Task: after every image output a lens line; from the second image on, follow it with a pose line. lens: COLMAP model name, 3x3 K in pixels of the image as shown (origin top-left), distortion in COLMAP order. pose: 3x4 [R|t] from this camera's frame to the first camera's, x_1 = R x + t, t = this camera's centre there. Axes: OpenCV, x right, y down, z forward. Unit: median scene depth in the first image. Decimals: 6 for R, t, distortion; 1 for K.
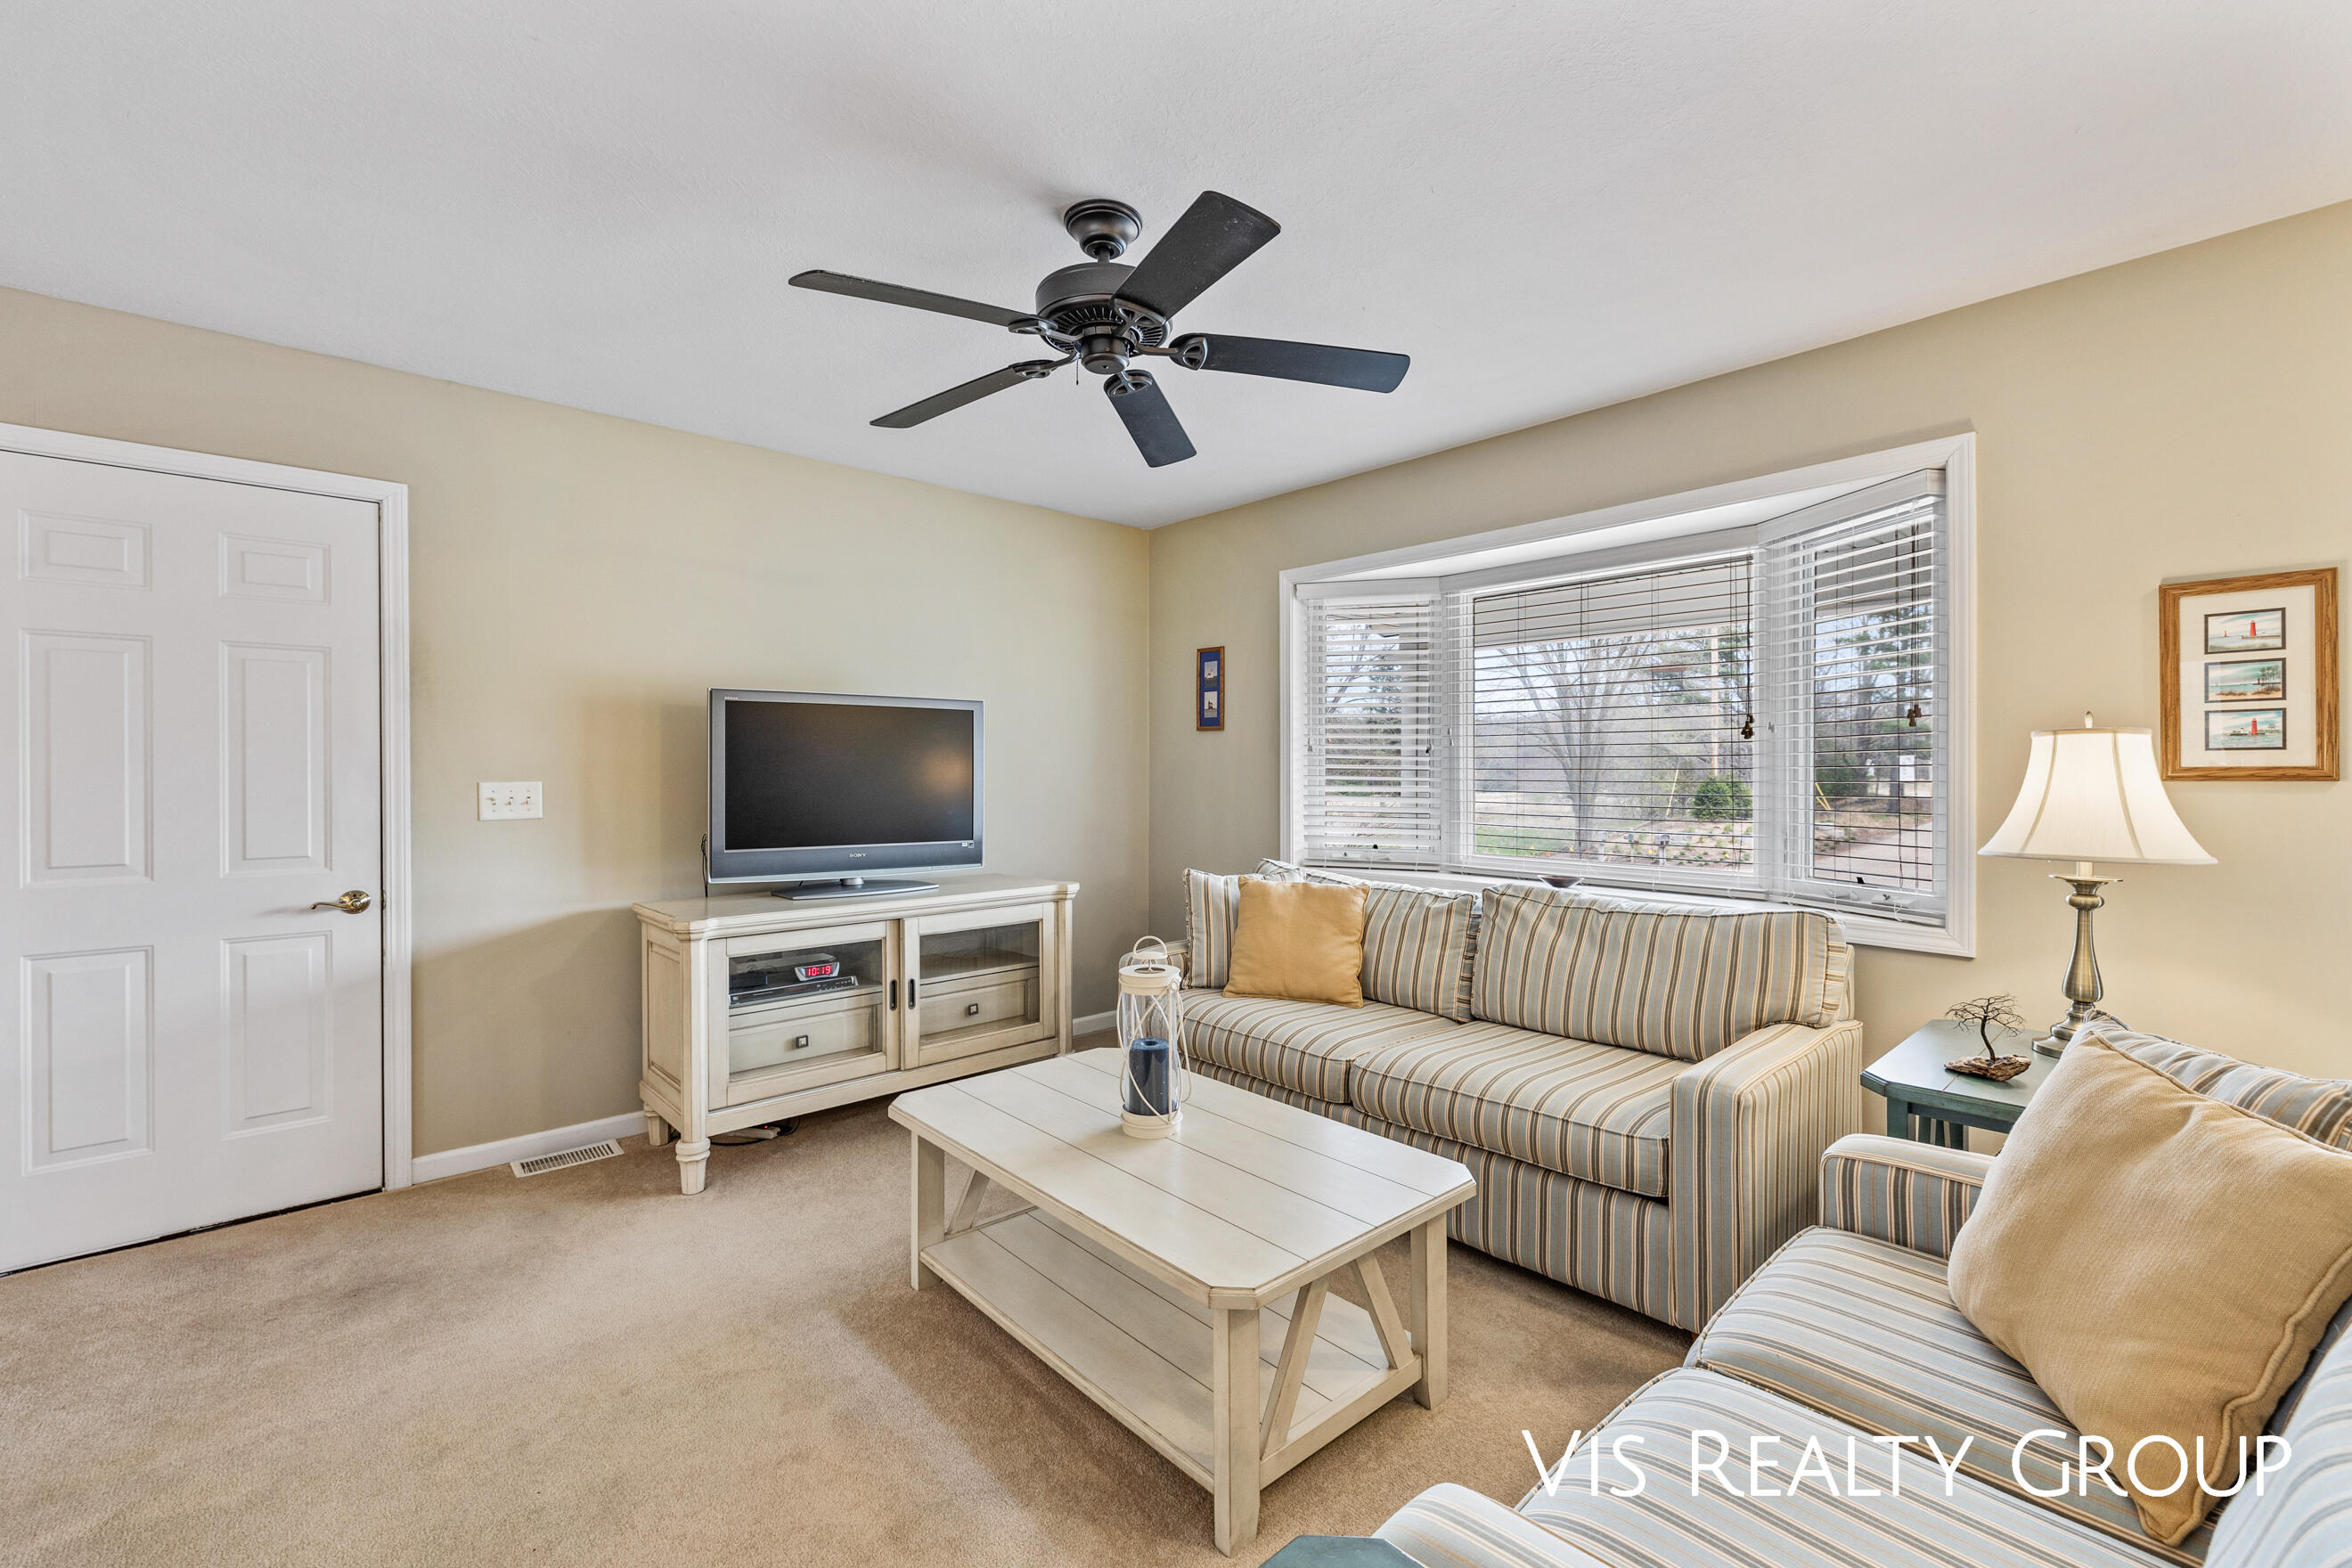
lens RADIAL K [[979.8, 0, 1173.1], [0, 979.8, 782.3], [0, 0, 1]] dist [0.002801, 0.000406]
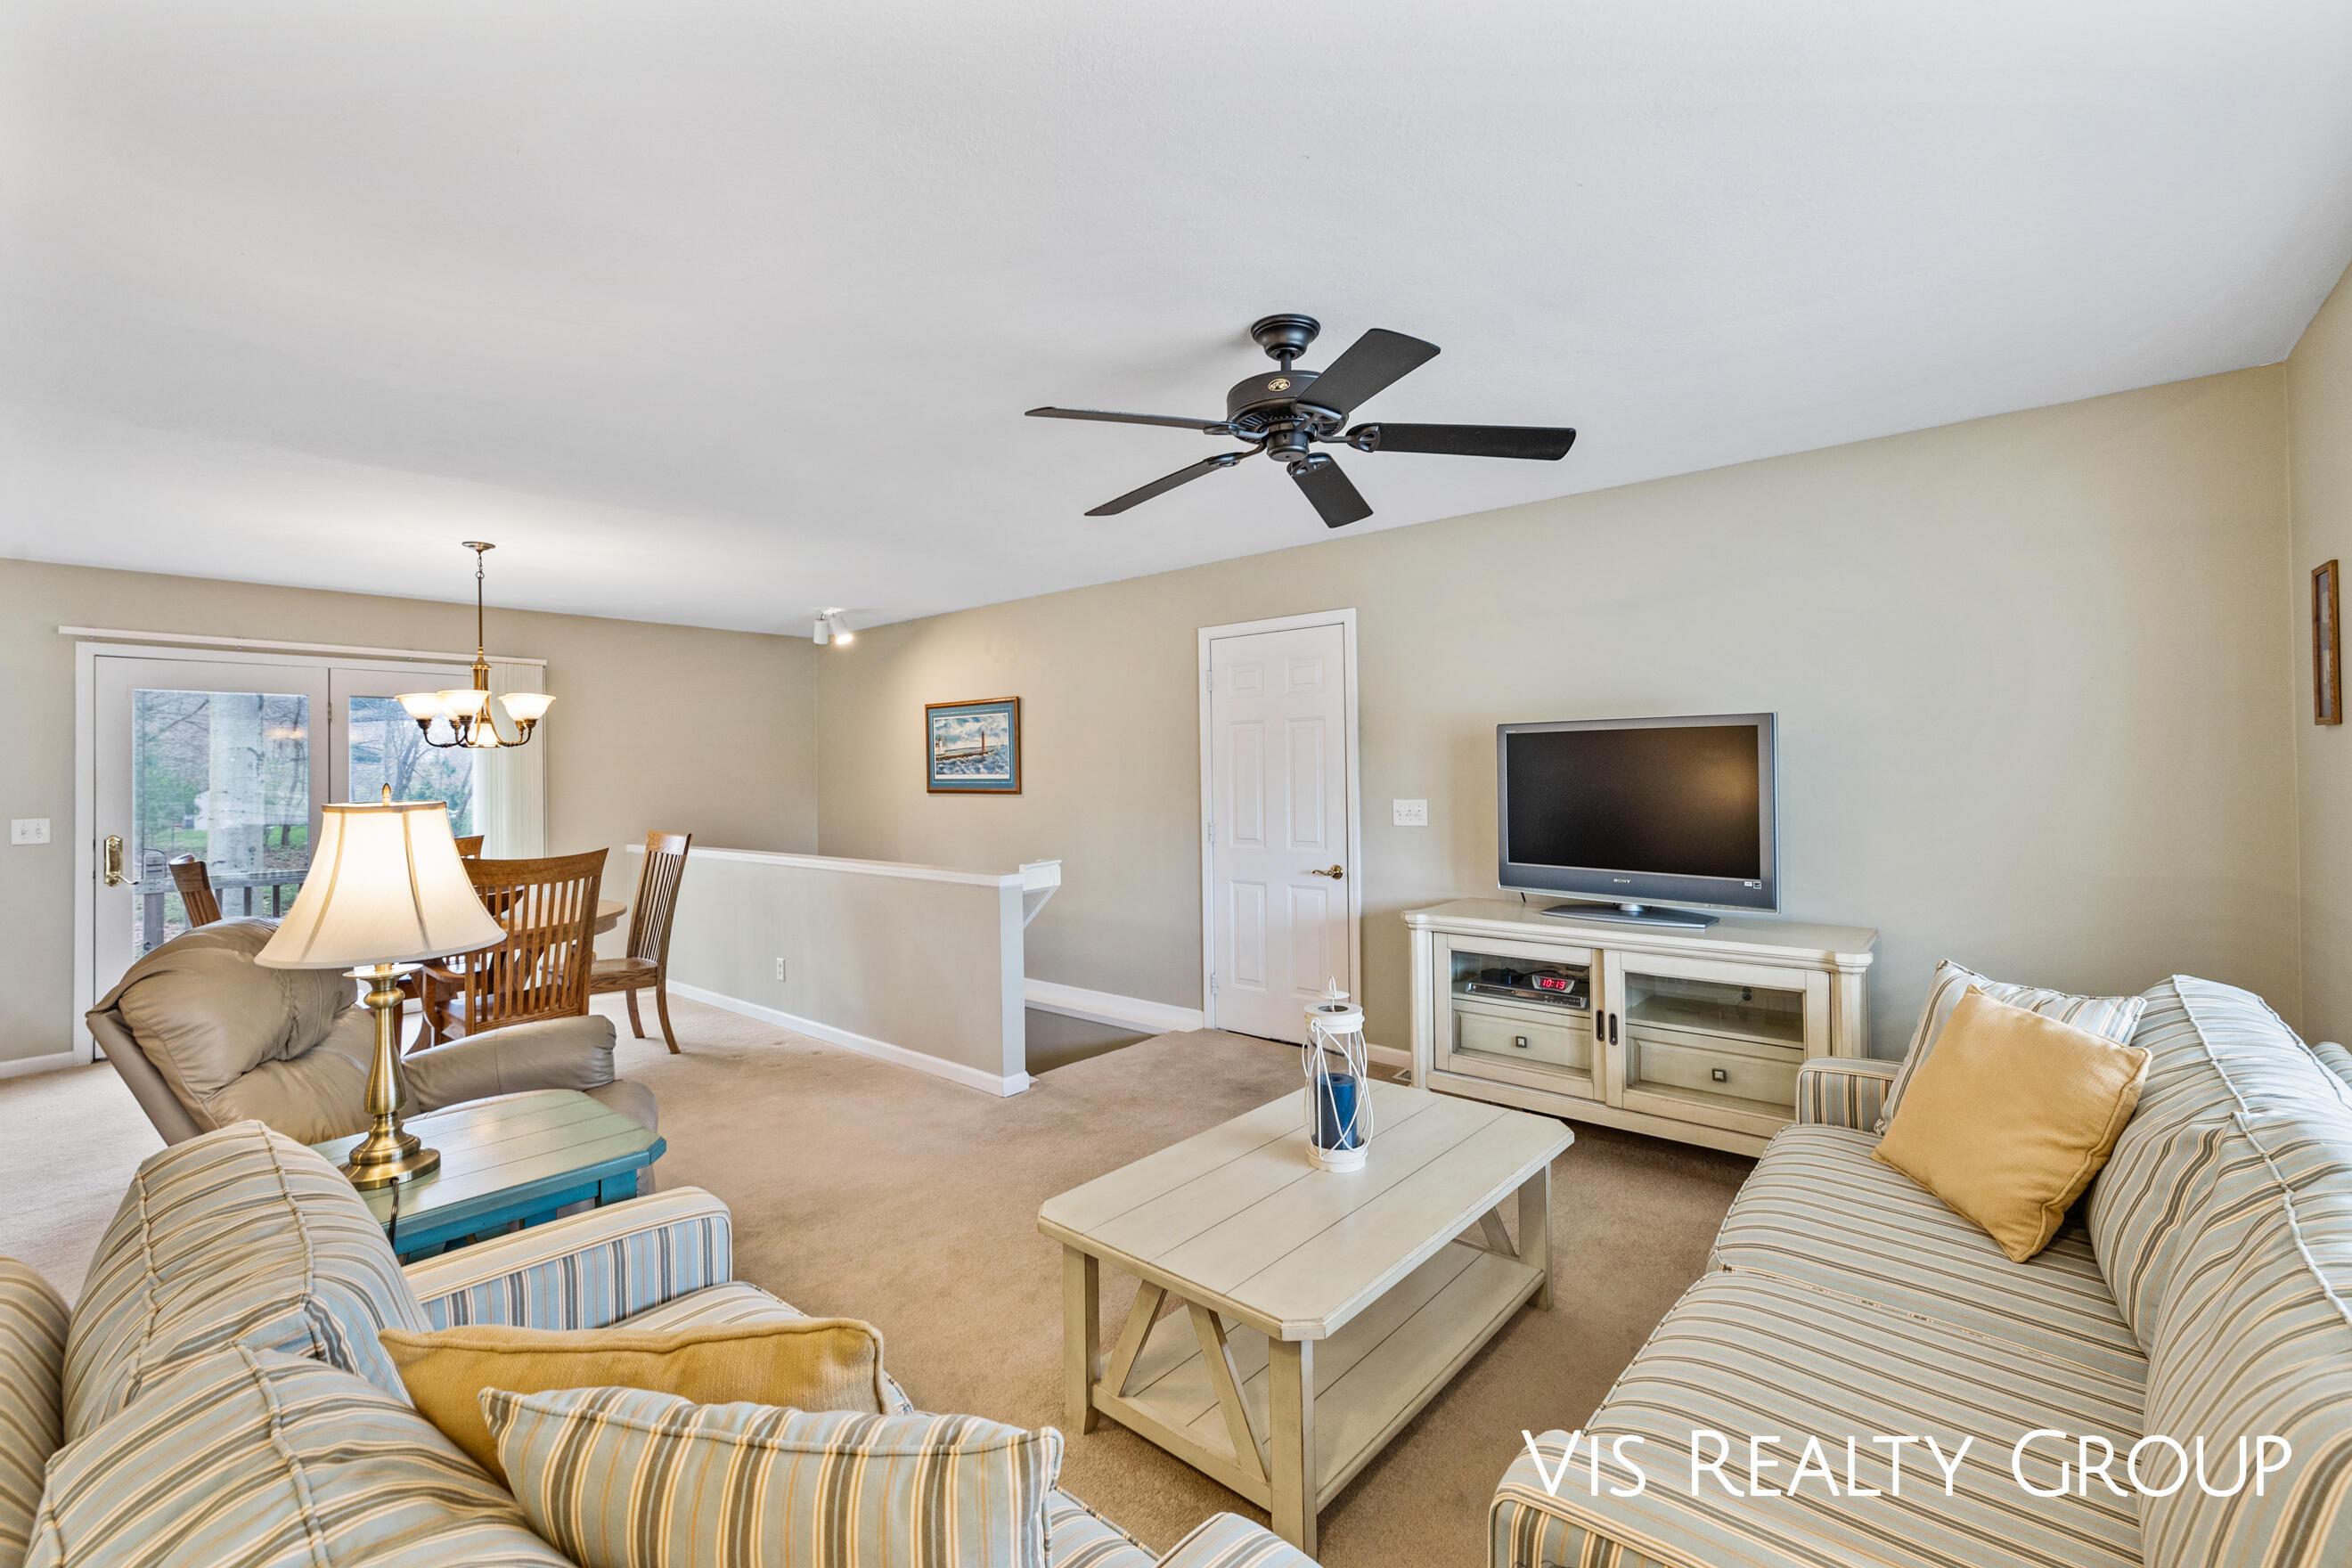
lens RADIAL K [[979.8, 0, 1173.8], [0, 979.8, 769.6], [0, 0, 1]] dist [0.002801, 0.000406]
pose [[0.134200, -0.004293, -0.990945, 0.667005], [-0.000260, 0.999990, -0.004368, -0.037020], [0.990954, 0.000844, 0.134198, 0.469340]]
